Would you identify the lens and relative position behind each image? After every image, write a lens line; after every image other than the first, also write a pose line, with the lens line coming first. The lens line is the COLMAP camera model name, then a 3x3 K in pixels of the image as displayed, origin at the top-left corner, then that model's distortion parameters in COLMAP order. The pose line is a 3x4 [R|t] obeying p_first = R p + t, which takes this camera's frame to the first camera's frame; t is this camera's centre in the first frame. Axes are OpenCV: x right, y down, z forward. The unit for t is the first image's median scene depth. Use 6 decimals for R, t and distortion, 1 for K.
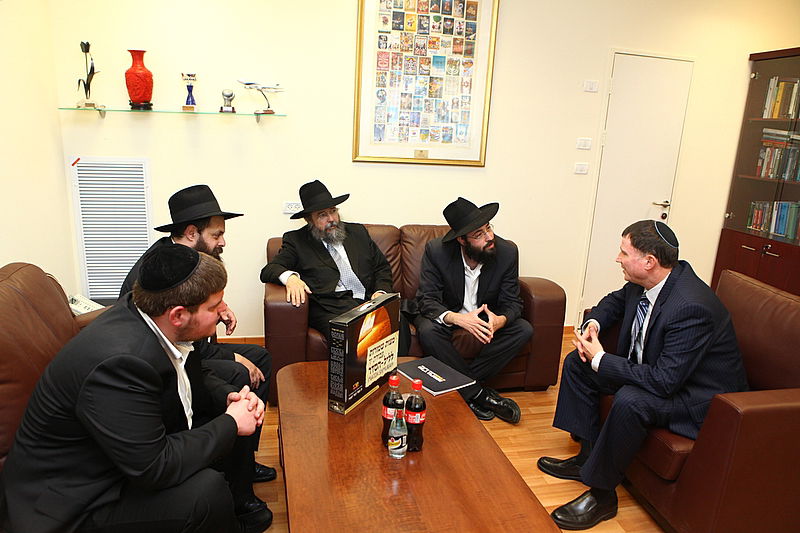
lens RADIAL K [[531.1, 0, 400.0], [0, 531.1, 266.5], [0, 0, 1]] dist [0.001543, -0.060444]
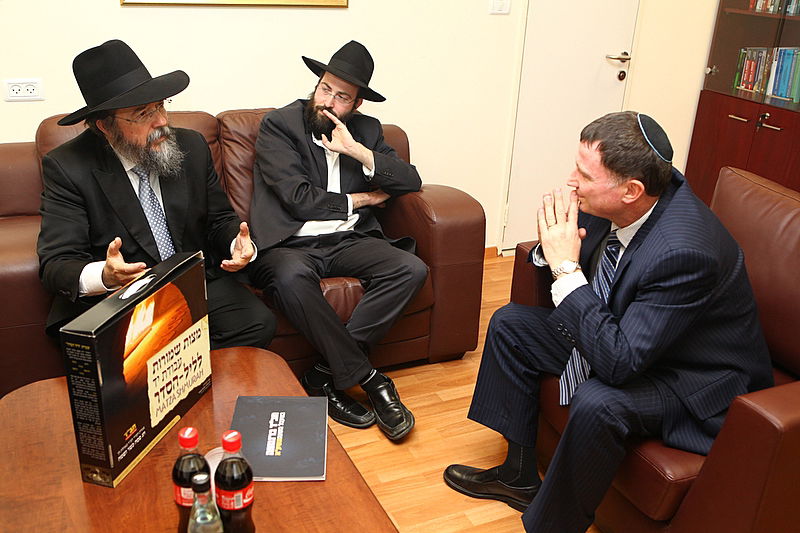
lens RADIAL K [[749.7, 0, 400.0], [0, 749.7, 266.5], [0, 0, 1]] dist [-0.025767, -0.011888]
pose [[0.978695, -0.086283, 0.186312, 0.057786], [0.054798, 0.984268, 0.167967, -0.056878], [-0.197874, -0.154179, 0.968026, 0.200048]]
